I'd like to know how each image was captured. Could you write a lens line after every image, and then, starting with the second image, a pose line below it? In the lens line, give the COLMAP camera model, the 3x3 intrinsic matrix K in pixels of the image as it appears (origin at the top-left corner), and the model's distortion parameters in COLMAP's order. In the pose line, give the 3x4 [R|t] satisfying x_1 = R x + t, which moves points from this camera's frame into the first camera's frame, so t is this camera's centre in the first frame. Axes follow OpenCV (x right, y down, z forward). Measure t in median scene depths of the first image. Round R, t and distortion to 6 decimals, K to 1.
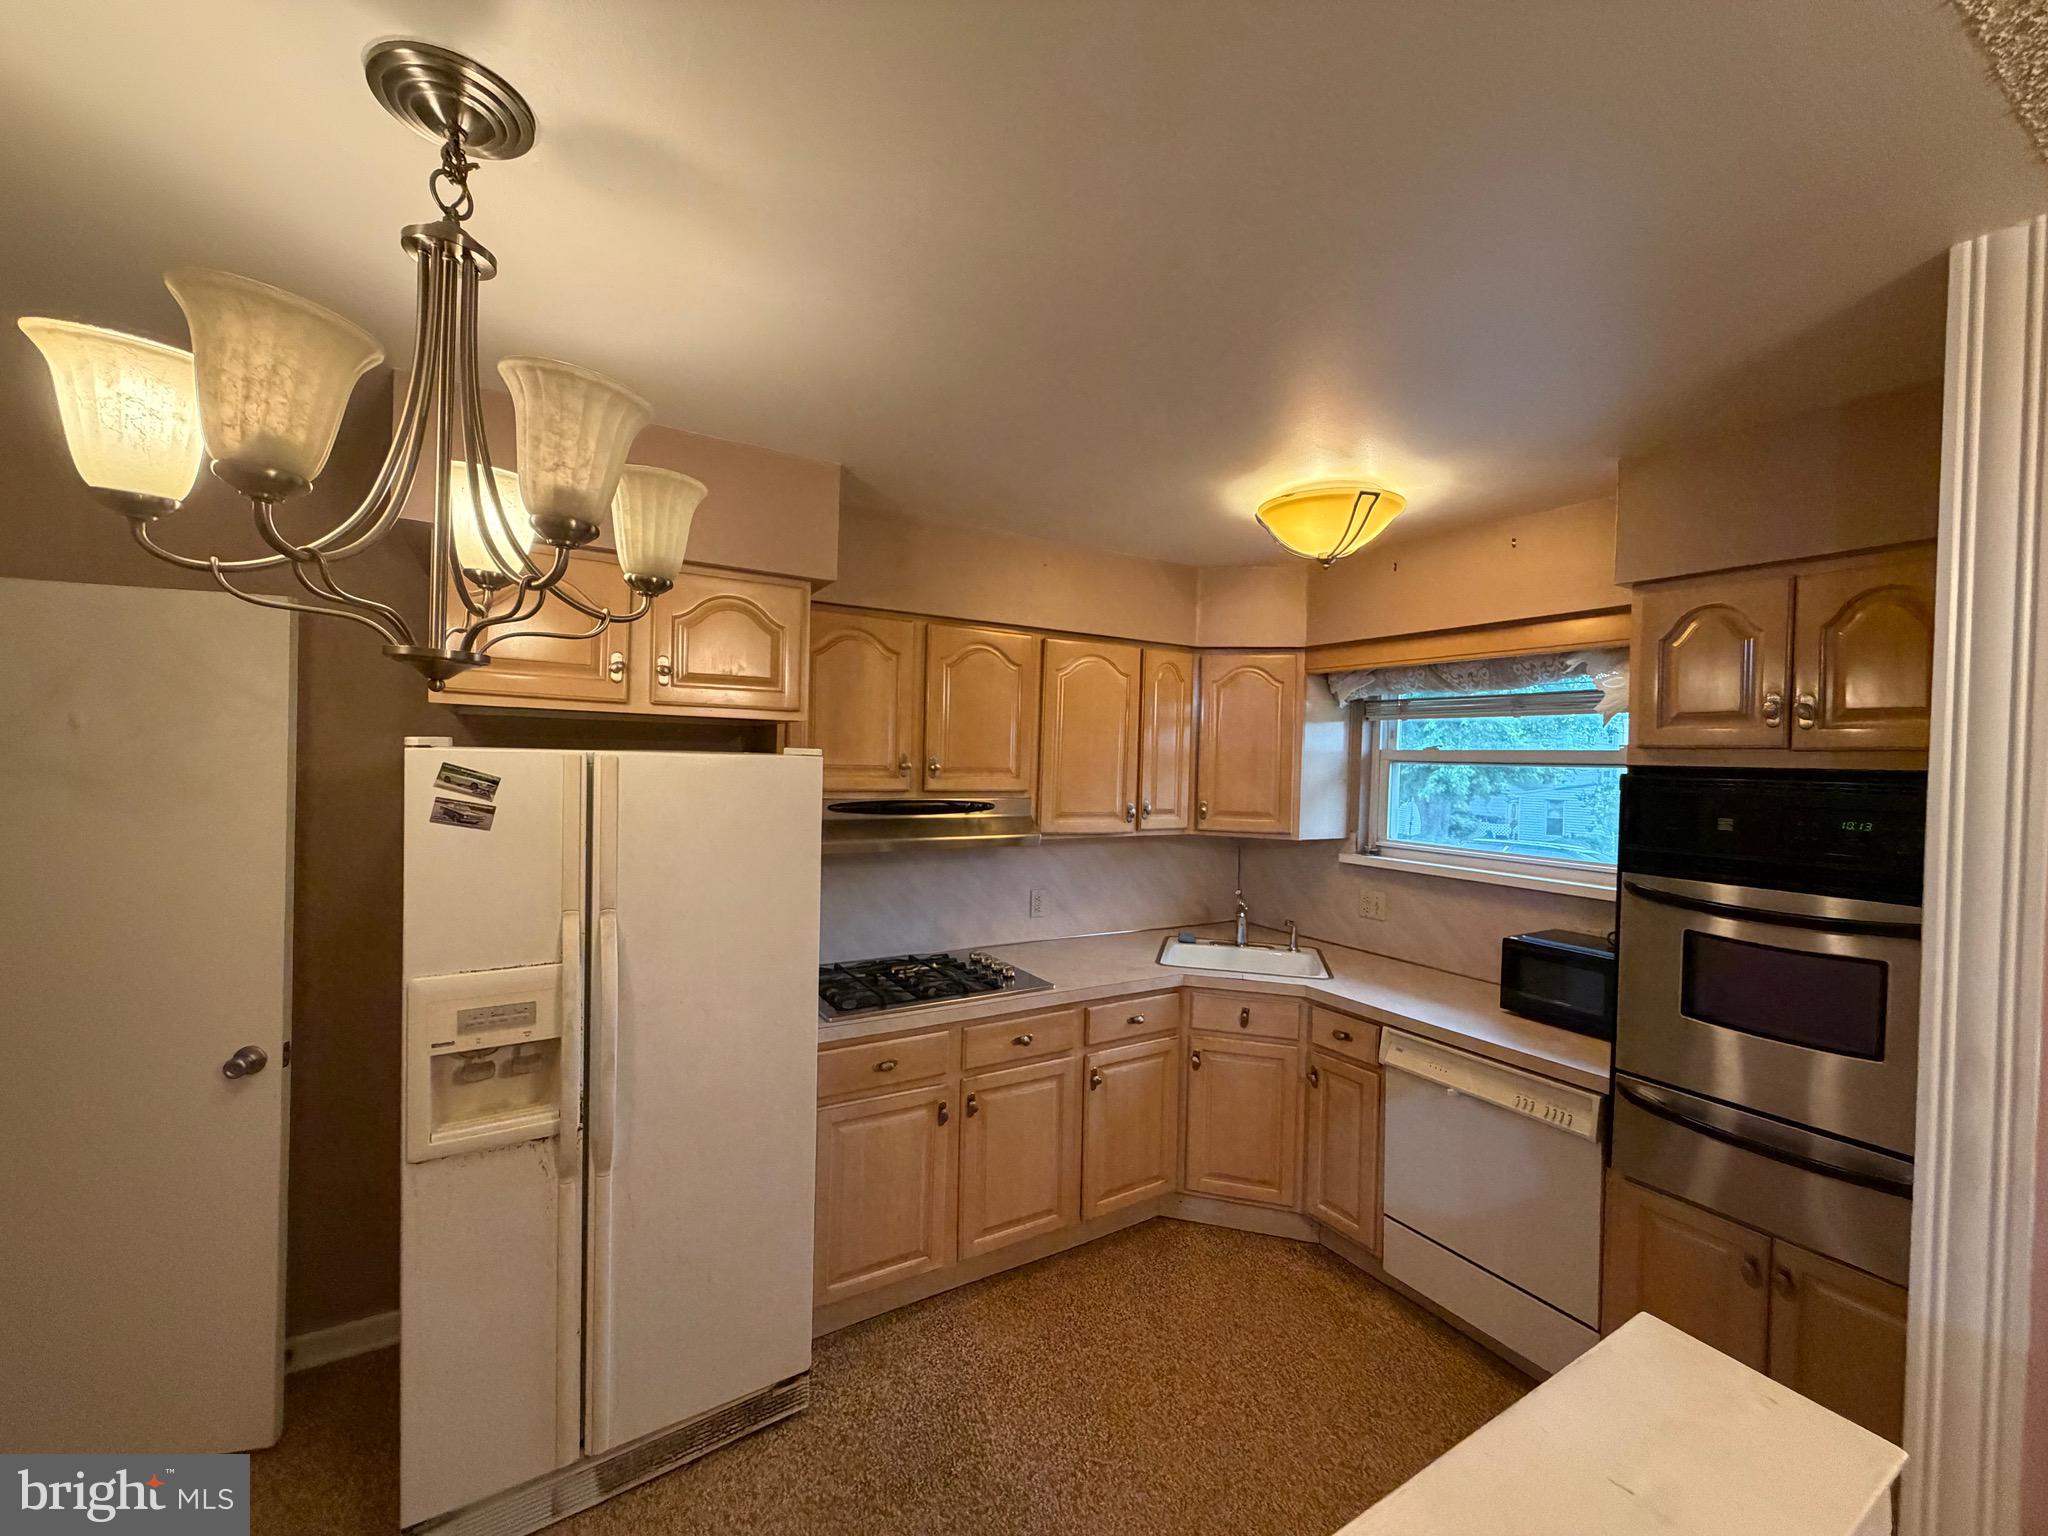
lens RADIAL K [[812.4, 0, 1017.8], [0, 812.4, 773.3], [0, 0, 1]] dist [-0.001880, 0.000382]
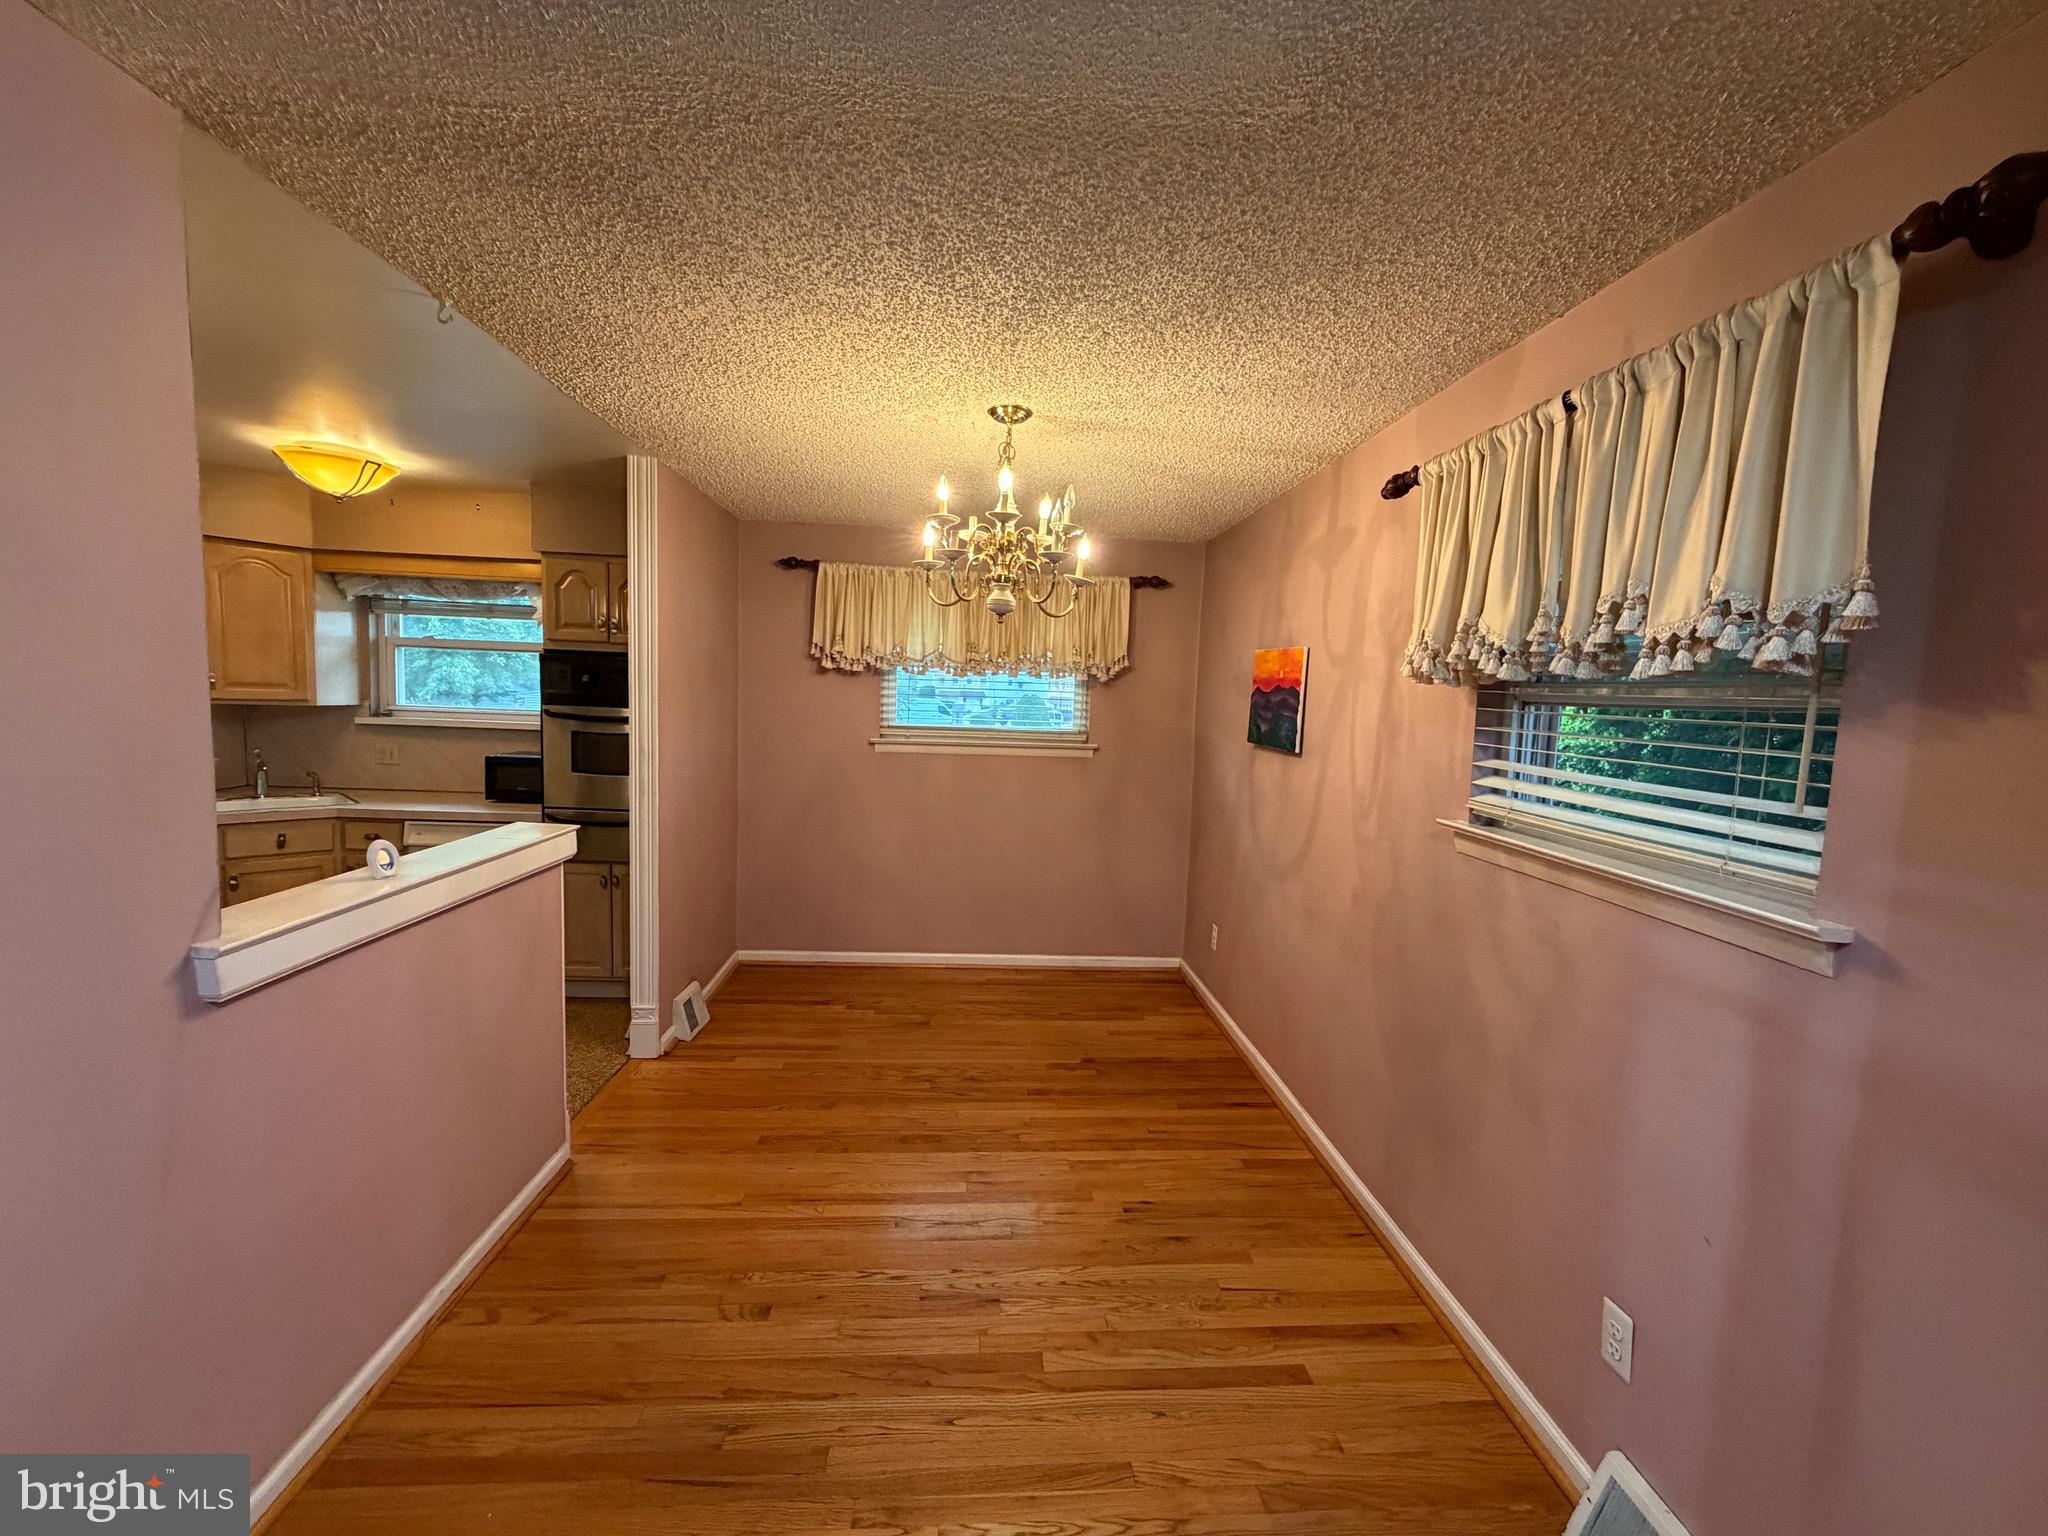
lens RADIAL K [[812.4, 0, 1020.5], [0, 812.4, 769.8], [0, 0, 1]] dist [-0.001880, 0.000382]
pose [[0.458531, -0.087610, 0.884350, -0.282013], [-0.012714, 0.994380, 0.105103, 0.036991], [-0.888588, -0.059437, 0.454840, -0.559241]]
